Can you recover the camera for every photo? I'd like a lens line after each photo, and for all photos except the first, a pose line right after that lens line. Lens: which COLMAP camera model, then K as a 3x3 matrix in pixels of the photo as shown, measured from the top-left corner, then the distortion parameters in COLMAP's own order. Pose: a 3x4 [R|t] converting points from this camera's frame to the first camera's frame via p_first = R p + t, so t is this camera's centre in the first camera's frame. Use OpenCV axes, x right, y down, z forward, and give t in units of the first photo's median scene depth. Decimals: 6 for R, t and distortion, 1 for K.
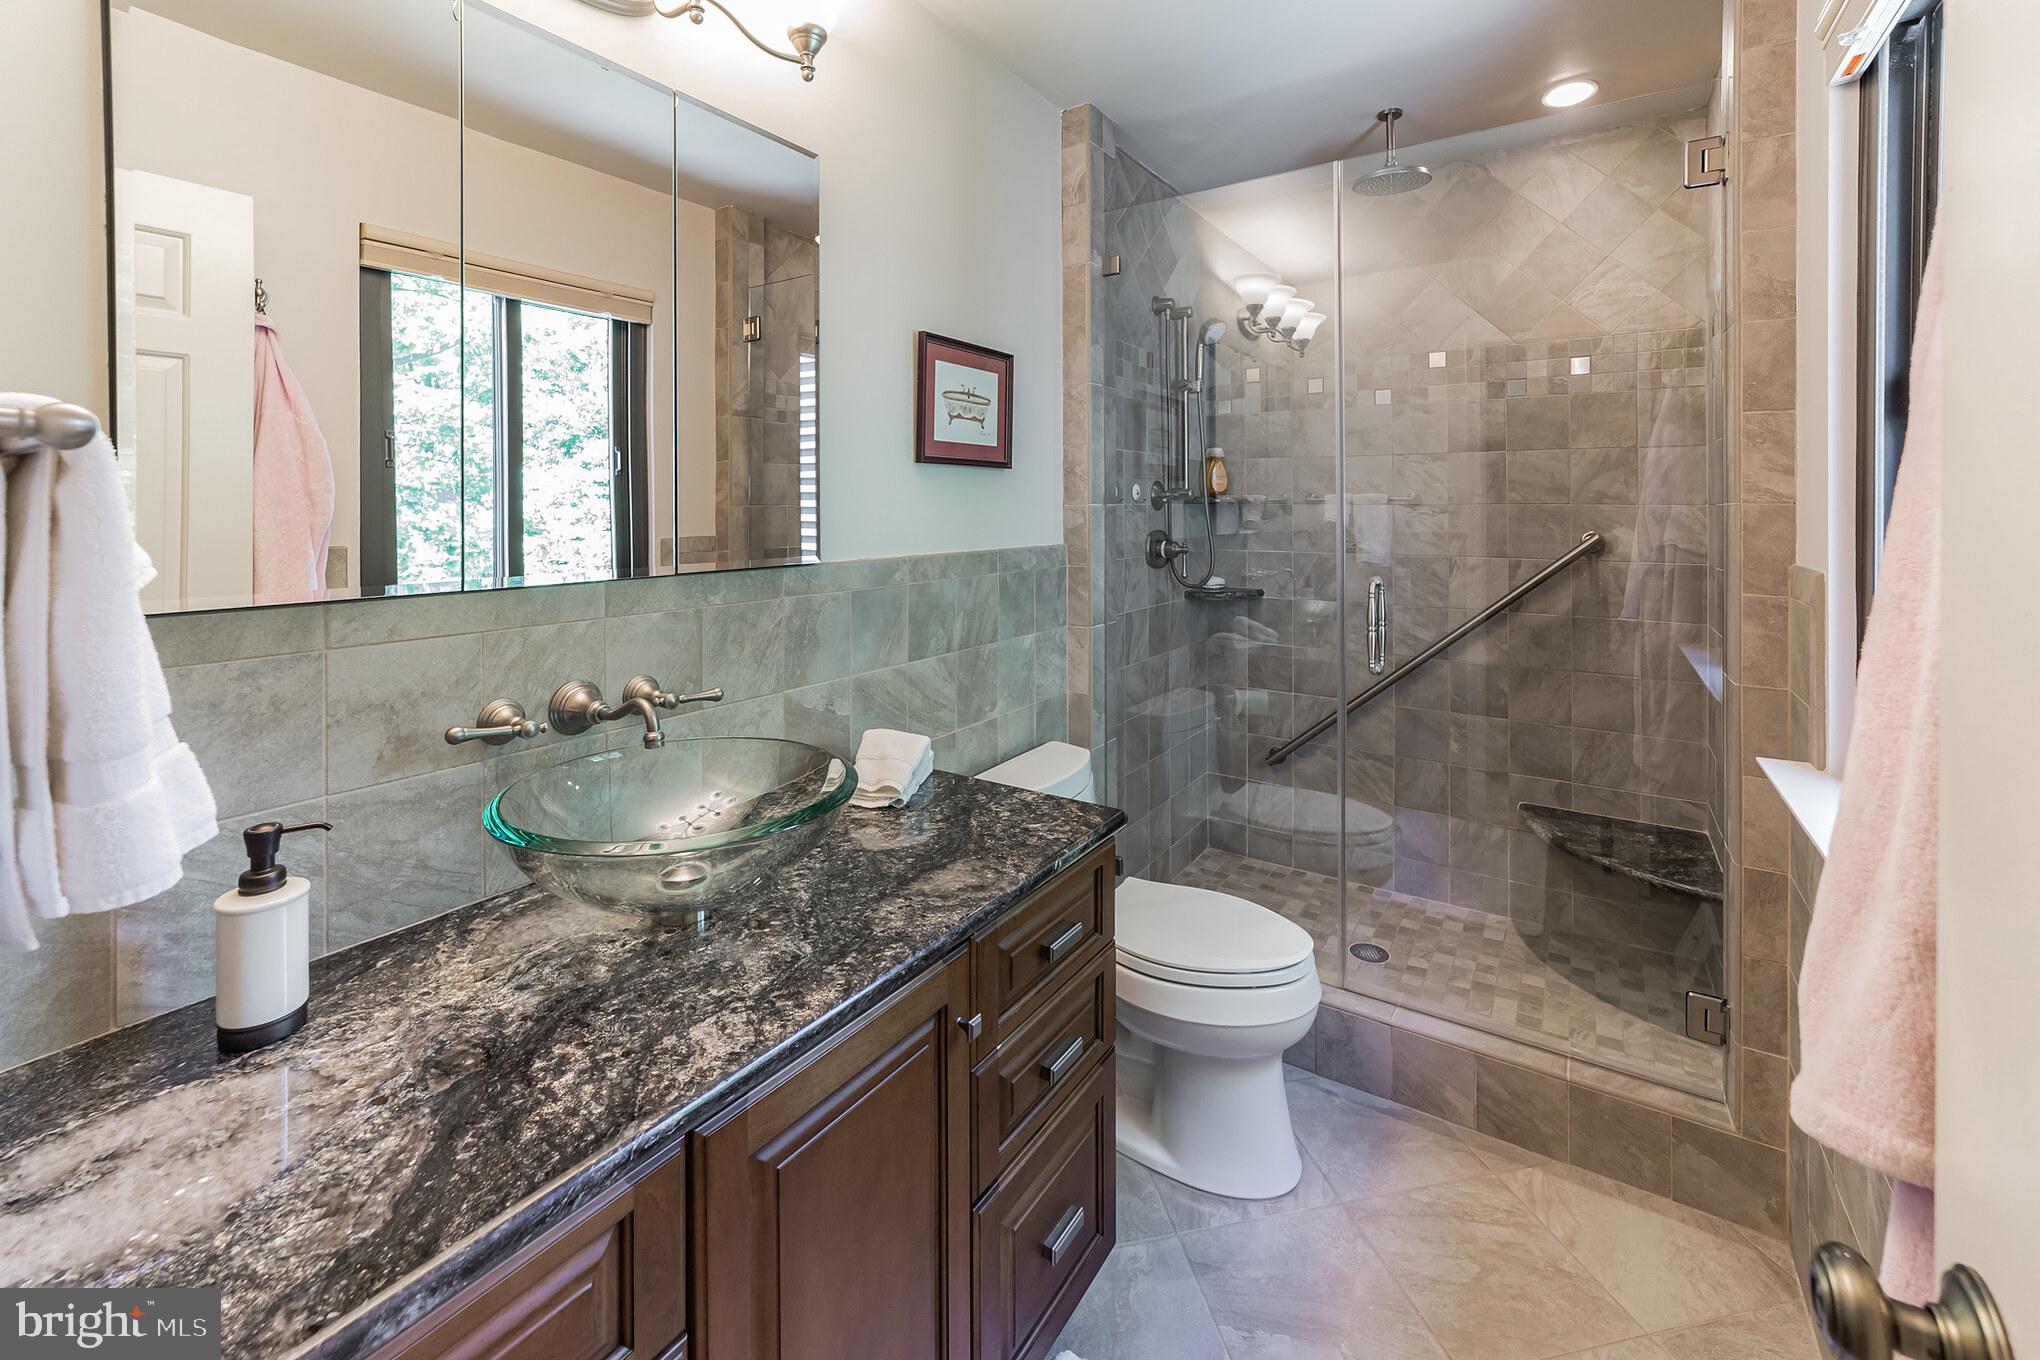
lens RADIAL K [[788.3, 0, 1029.1], [0, 788.3, 696.8], [0, 0, 1]] dist [-0.000095, 0.007558]
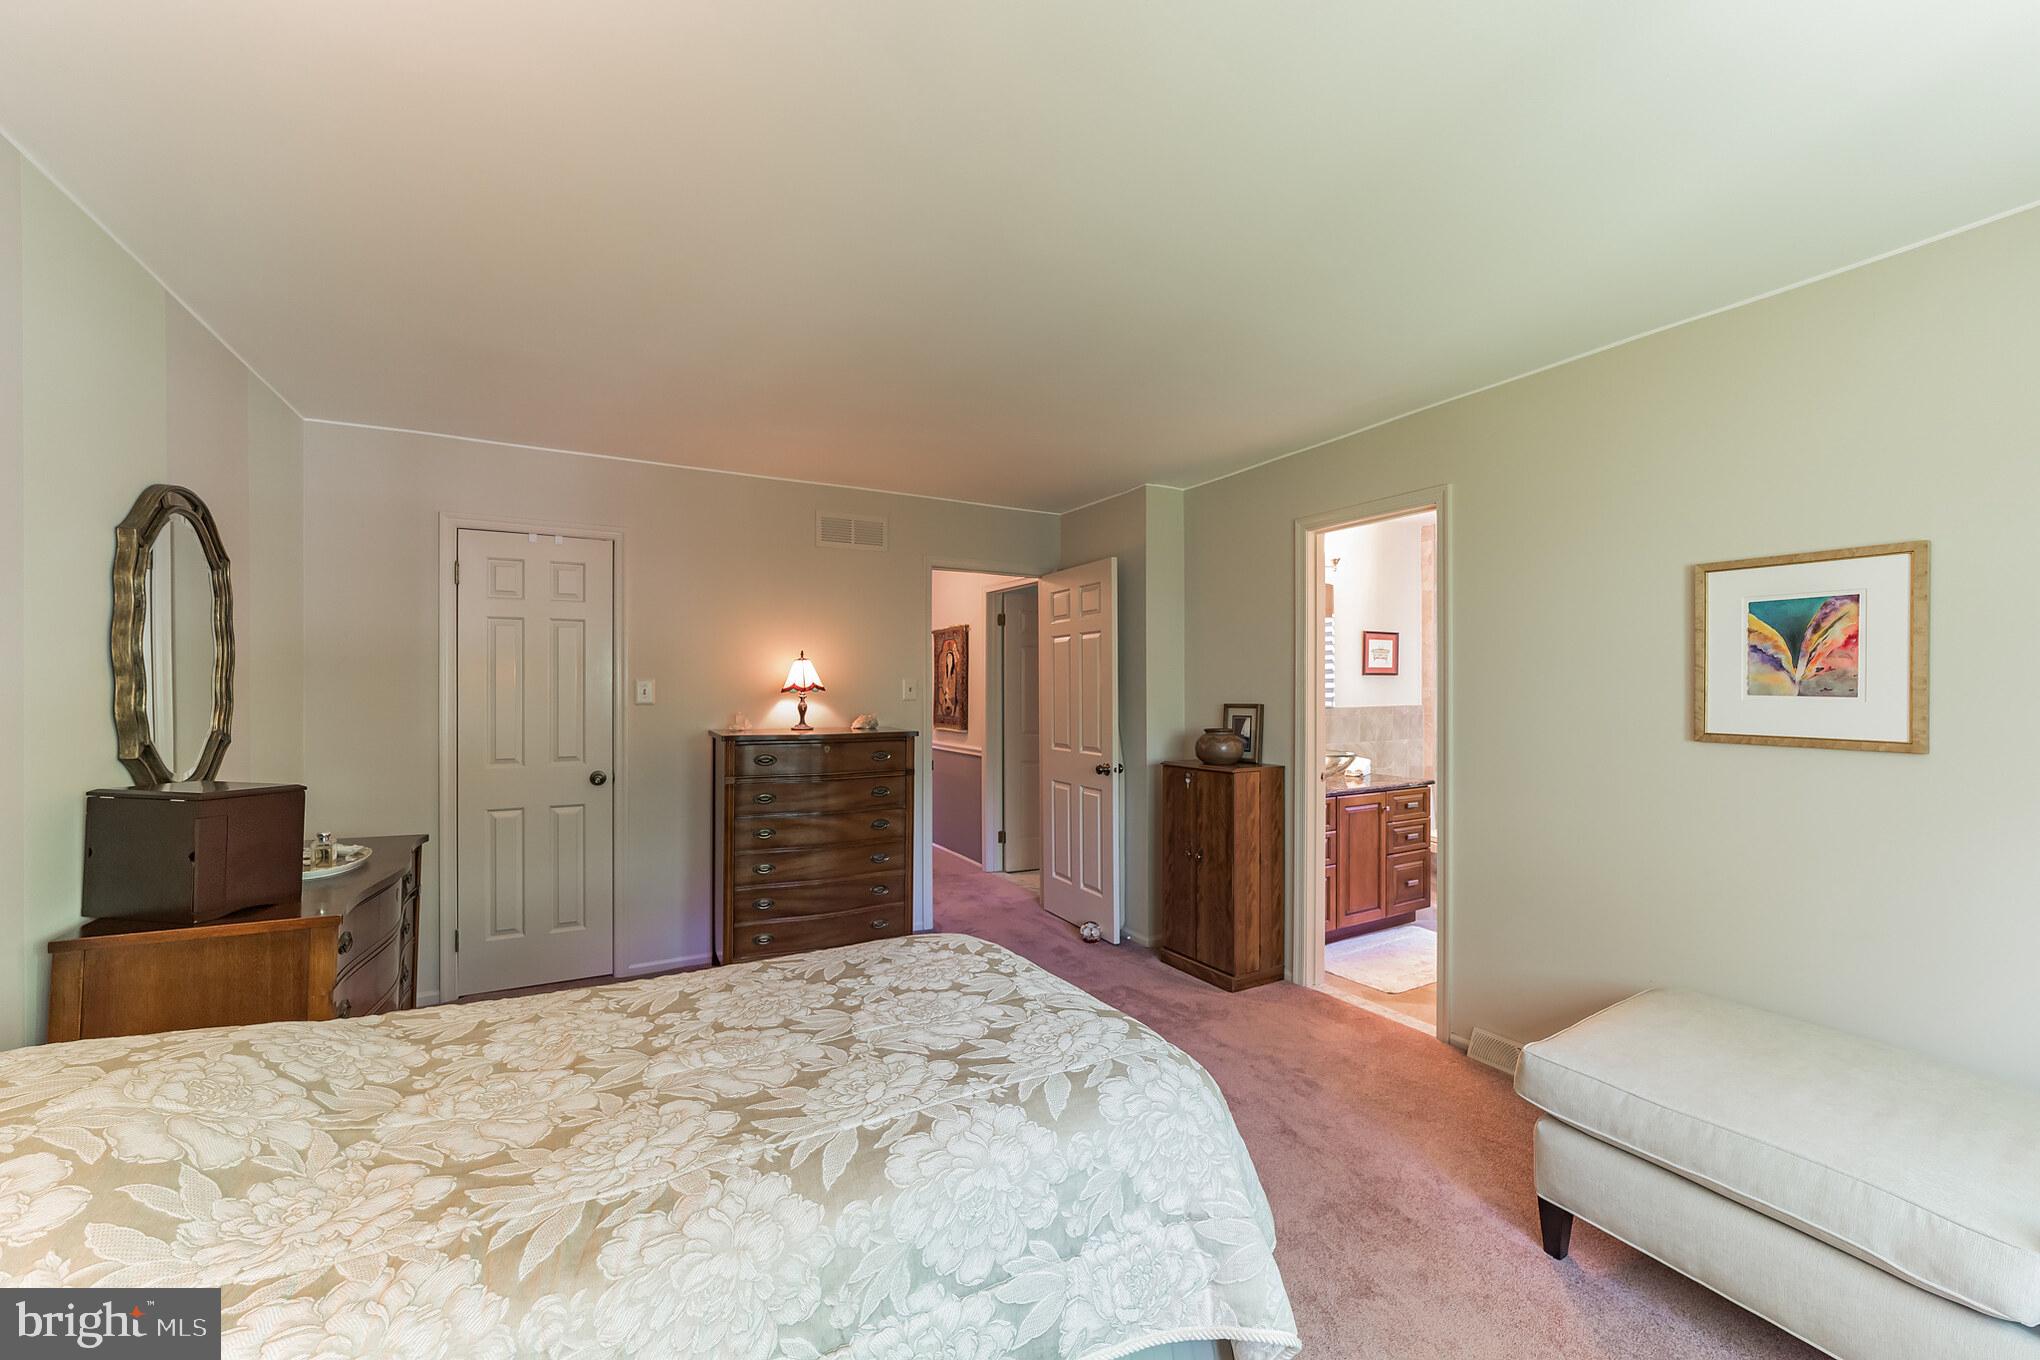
lens RADIAL K [[788.3, 0, 1029.1], [0, 788.3, 696.8], [0, 0, 1]] dist [-0.000095, 0.007558]
pose [[0.895523, 0.002574, -0.445007, 0.048116], [-0.095695, 0.977703, -0.186918, 0.415811], [0.434604, 0.209975, 0.875803, -1.952933]]
